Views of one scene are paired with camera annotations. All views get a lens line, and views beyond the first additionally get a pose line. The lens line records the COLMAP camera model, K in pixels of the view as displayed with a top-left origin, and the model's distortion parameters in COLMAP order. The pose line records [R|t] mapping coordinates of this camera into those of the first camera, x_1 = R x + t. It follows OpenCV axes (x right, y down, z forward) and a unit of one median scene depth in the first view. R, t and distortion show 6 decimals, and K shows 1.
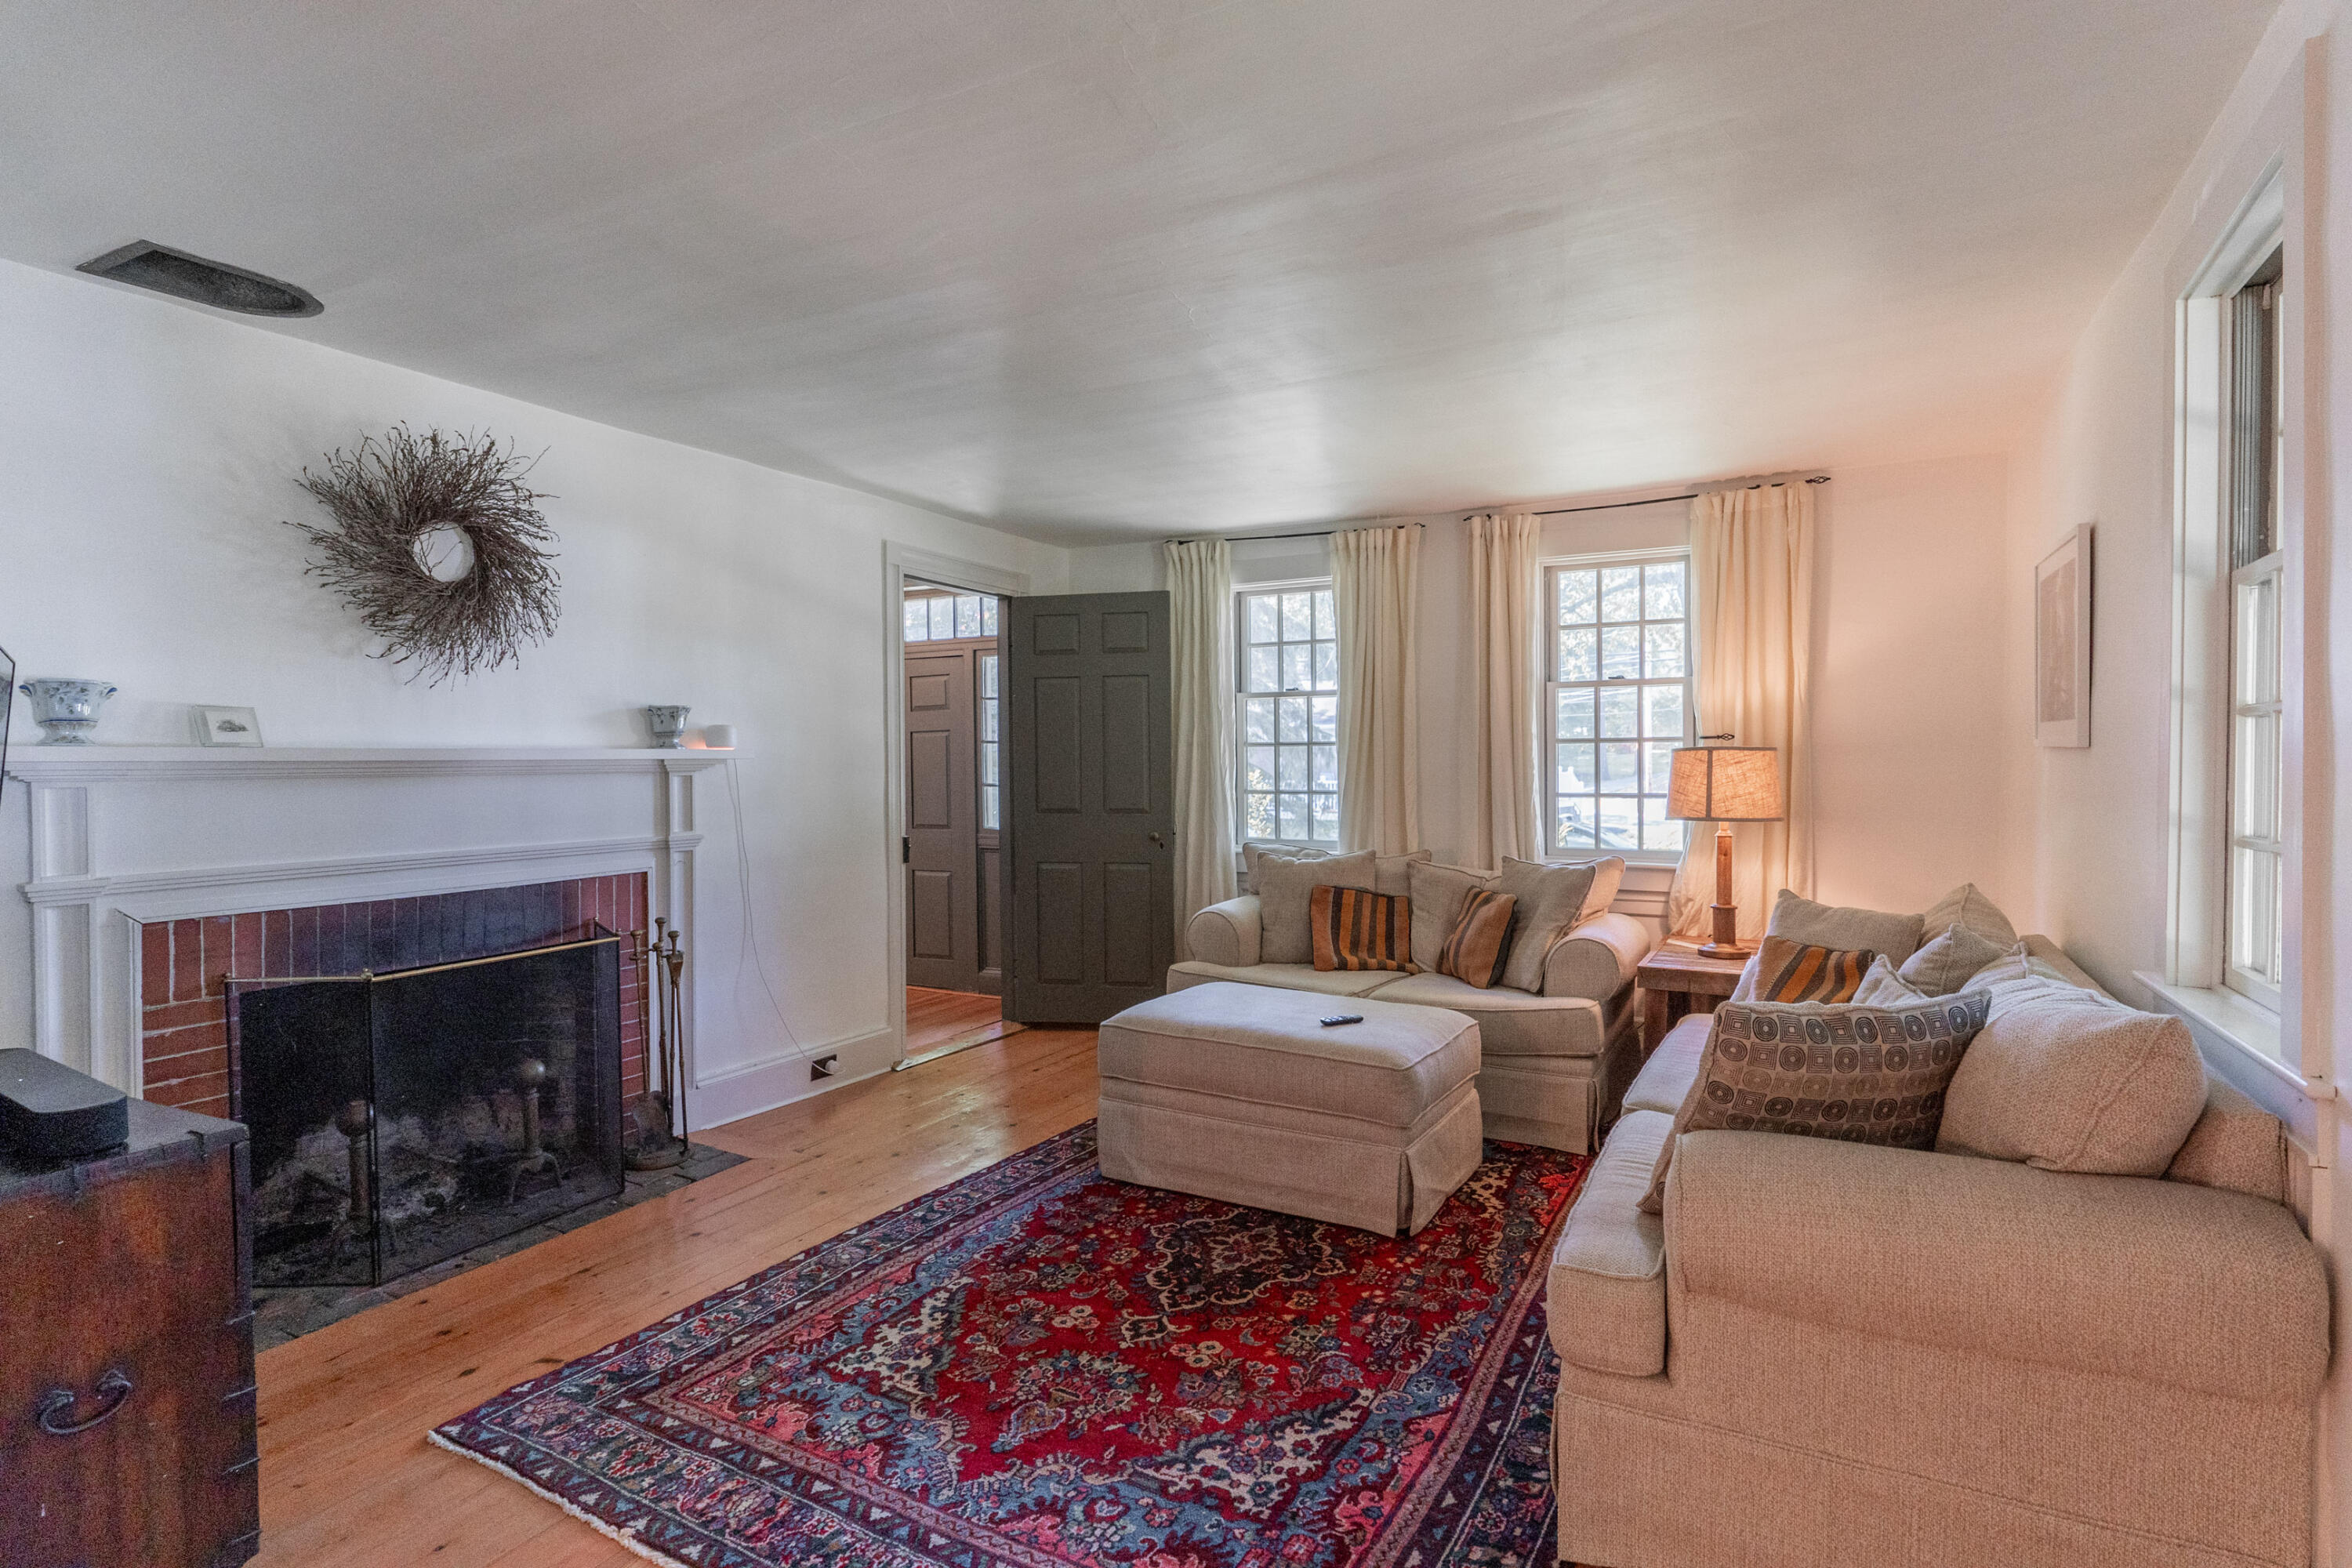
lens RADIAL K [[1143.4, 0, 1176.0], [0, 1143.4, 784.0], [0, 0, 1]] dist [0.000403, 0.000368]
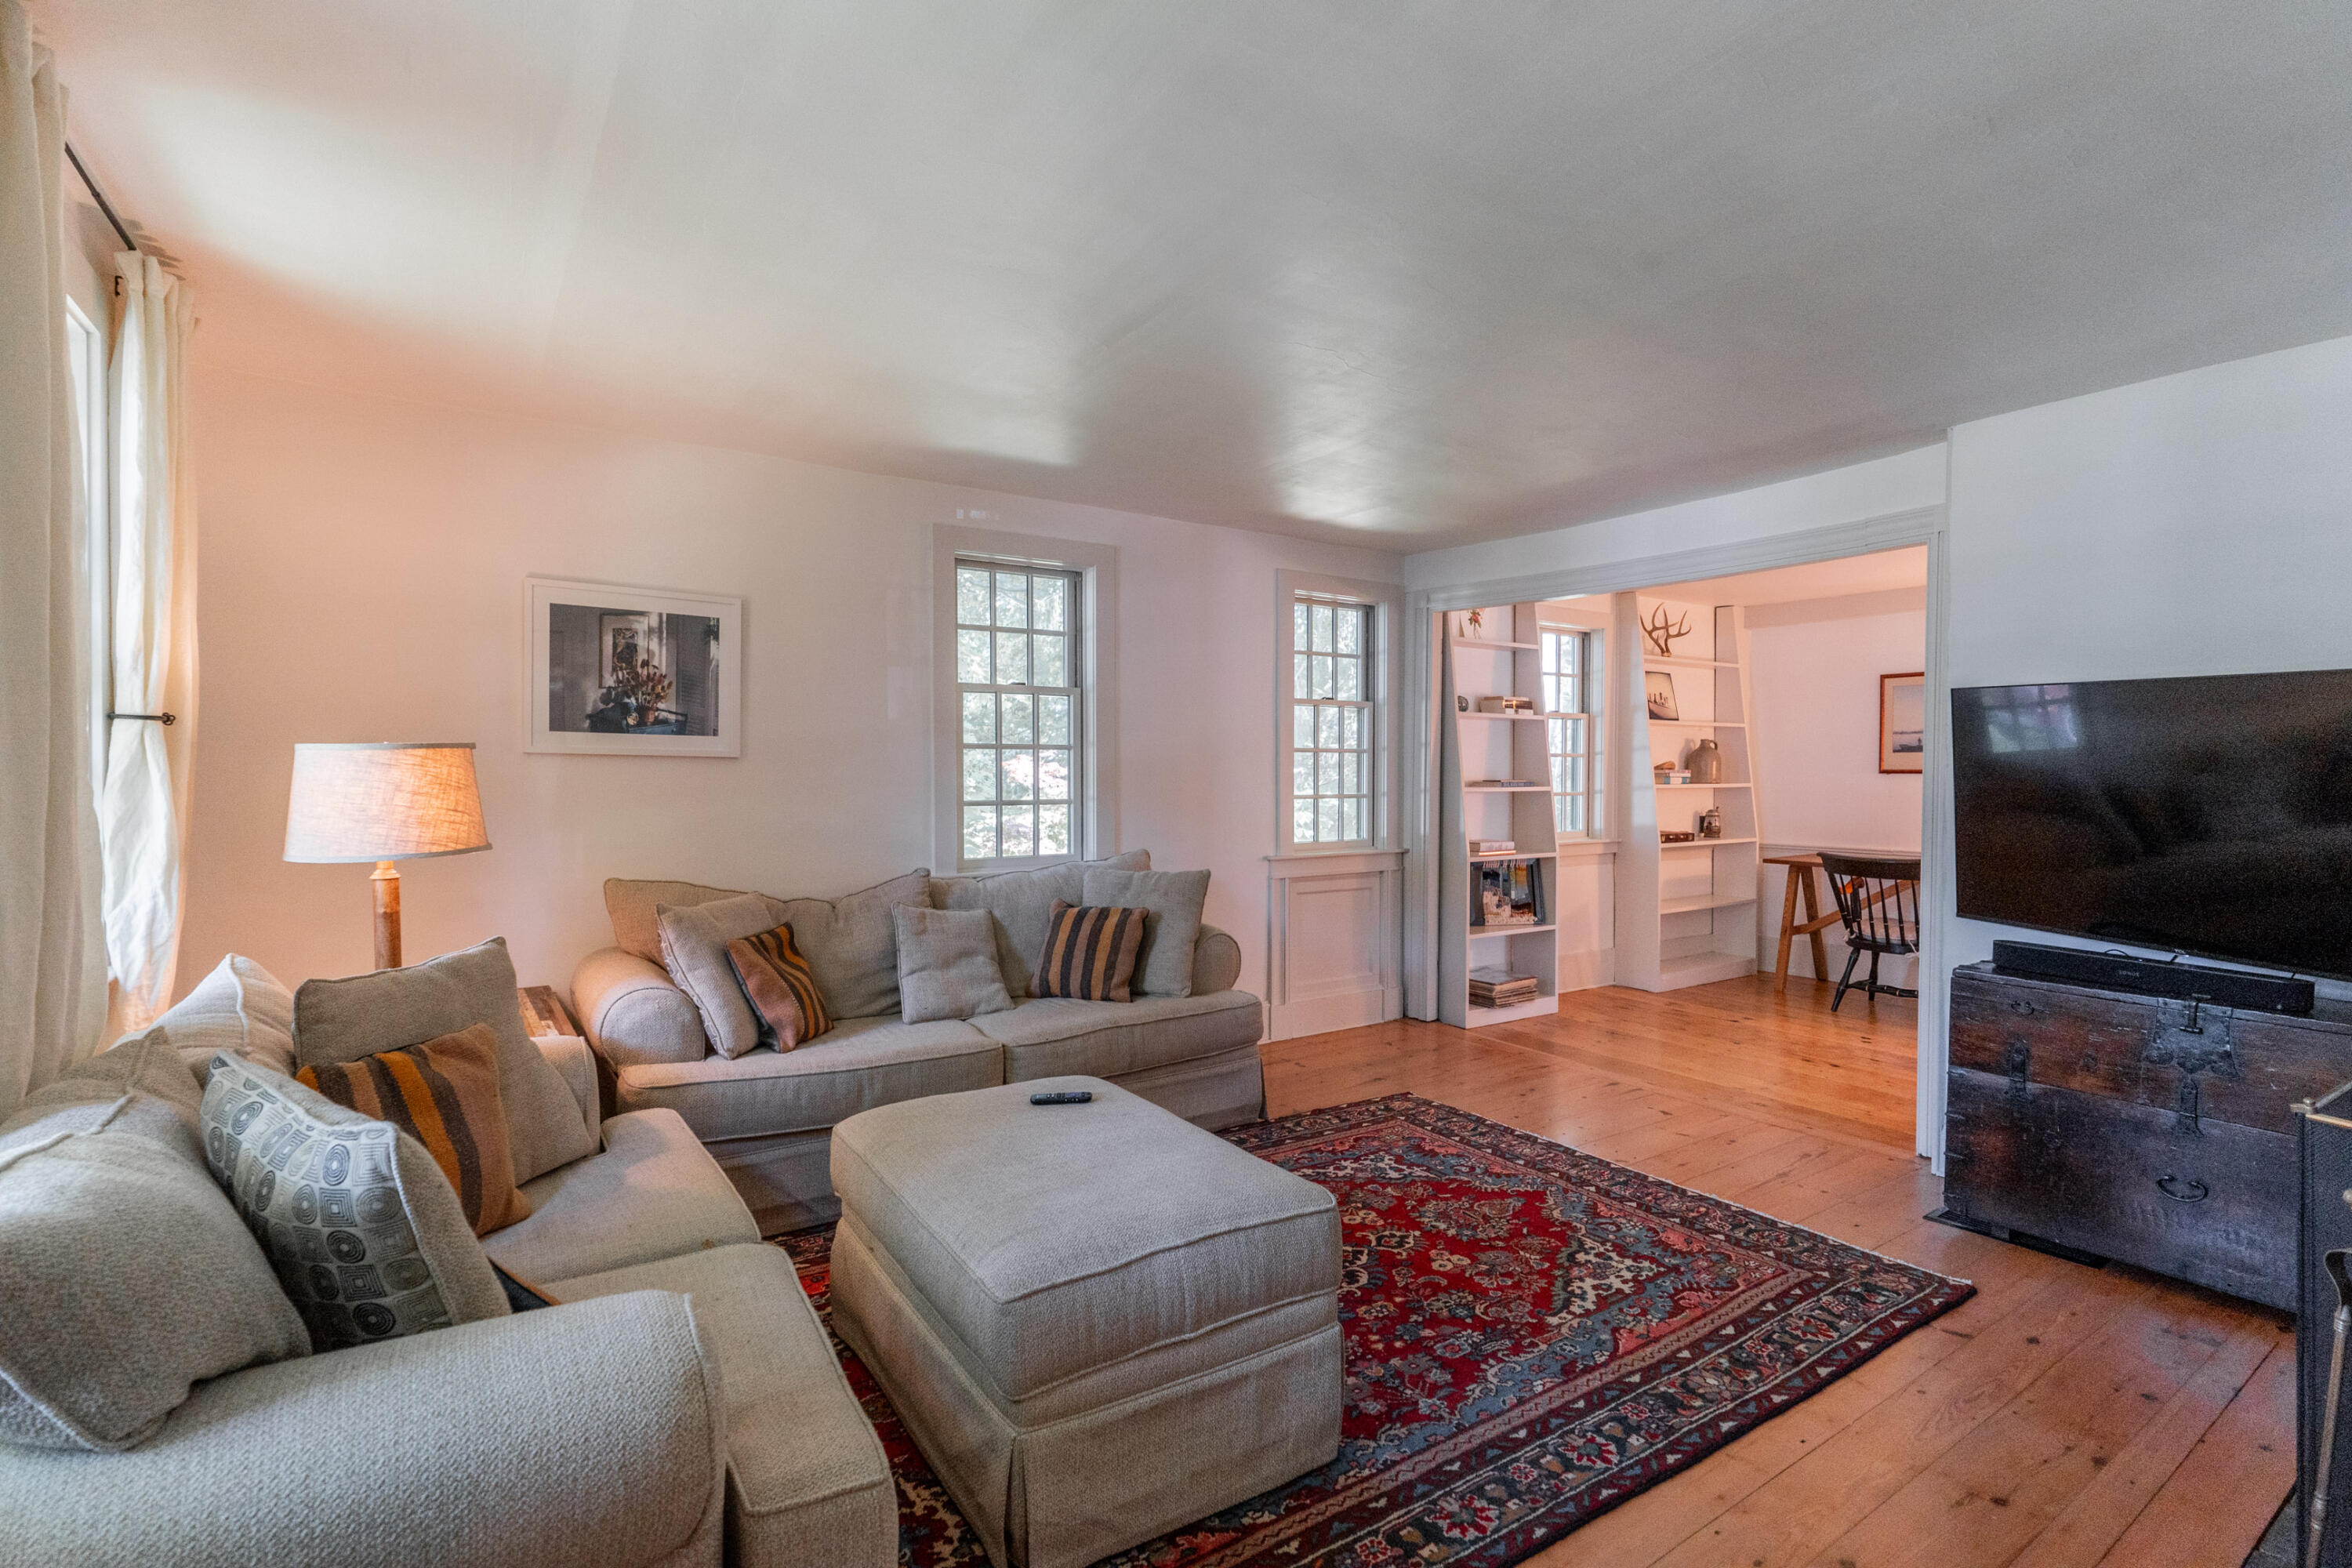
lens RADIAL K [[1081.3, 0, 1177.0], [0, 1081.3, 780.7], [0, 0, 1]] dist [0.001443, 0.001633]
pose [[-0.890014, -0.000329, 0.455933, -0.344587], [0.011169, 0.999684, 0.022523, -0.038496], [-0.455796, 0.025138, -0.889729, 2.110771]]
